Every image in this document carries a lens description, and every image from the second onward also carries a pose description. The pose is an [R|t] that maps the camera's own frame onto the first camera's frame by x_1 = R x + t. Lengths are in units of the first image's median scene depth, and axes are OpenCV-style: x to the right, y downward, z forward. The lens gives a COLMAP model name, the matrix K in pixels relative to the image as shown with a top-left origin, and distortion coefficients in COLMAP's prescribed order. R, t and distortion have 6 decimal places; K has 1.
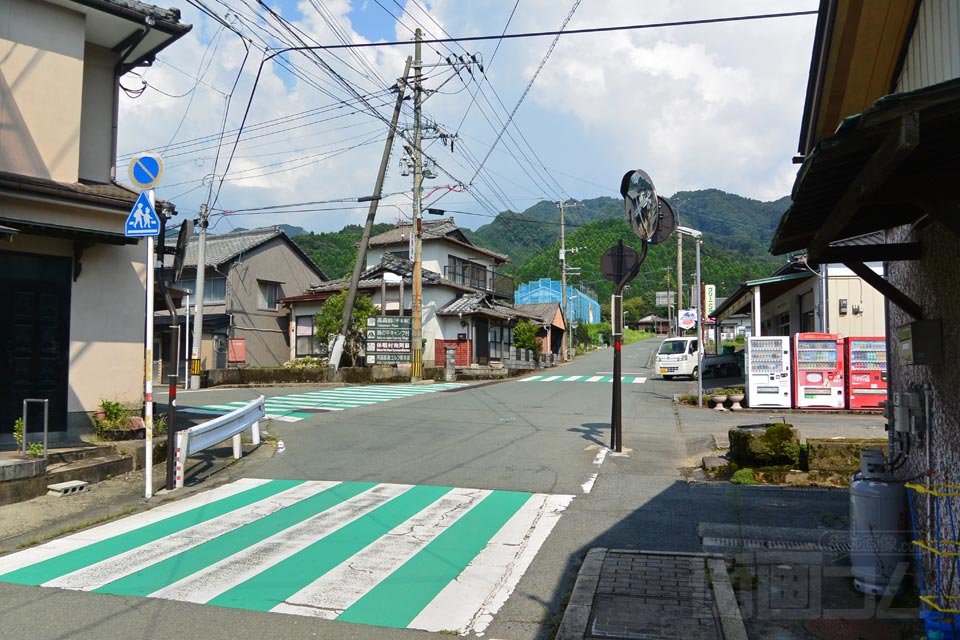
lens RADIAL K [[762.6, 0, 480.0], [0, 762.6, 320.0], [0, 0, 1]] dist [-0.002841, -0.002316]
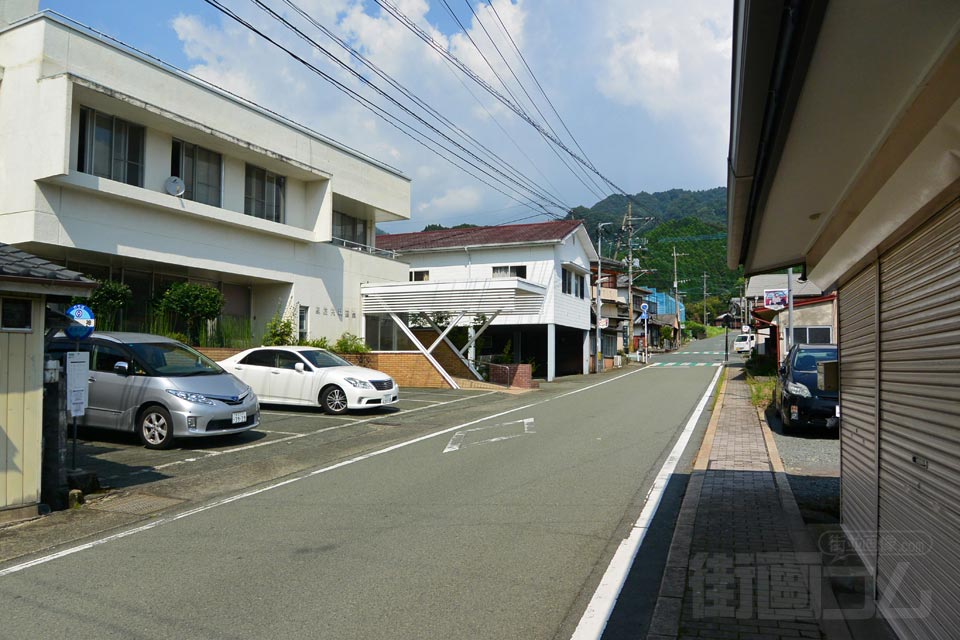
lens RADIAL K [[762.6, 0, 480.0], [0, 762.6, 320.0], [0, 0, 1]] dist [-0.002841, -0.002316]
pose [[0.995964, -0.004275, -0.089649, -0.279941], [0.004999, 0.999957, 0.007858, -0.037012], [0.089612, -0.008274, 0.995942, -1.165826]]
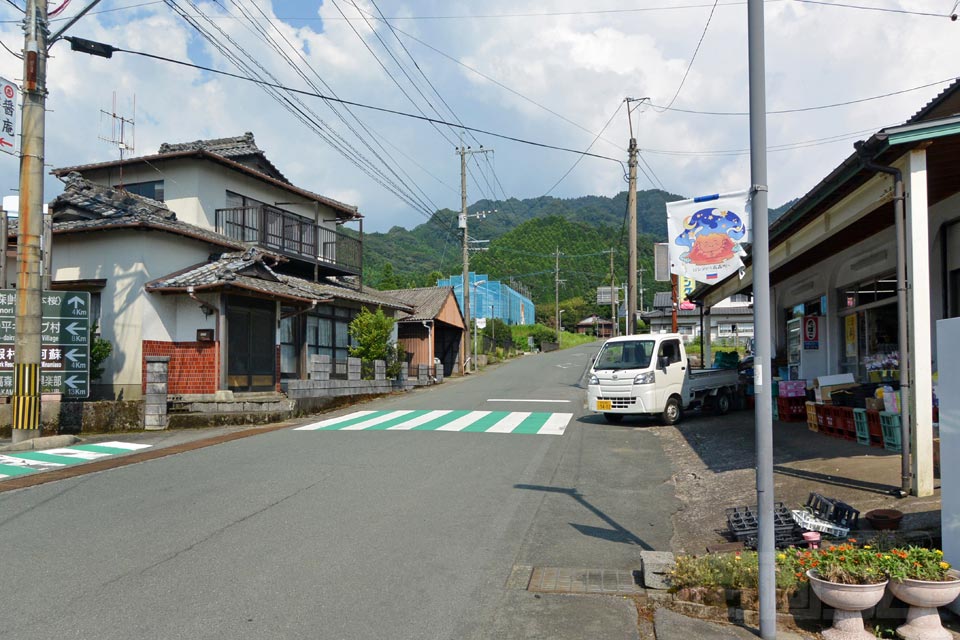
lens RADIAL K [[793.4, 0, 480.4], [0, 793.4, 340.5], [0, 0, 1]] dist [0.003027, -0.000912]
pose [[0.996878, -0.003092, 0.078899, 0.108230], [0.001485, 0.999790, 0.020419, 0.014136], [-0.078946, -0.020239, 0.996673, 0.446339]]
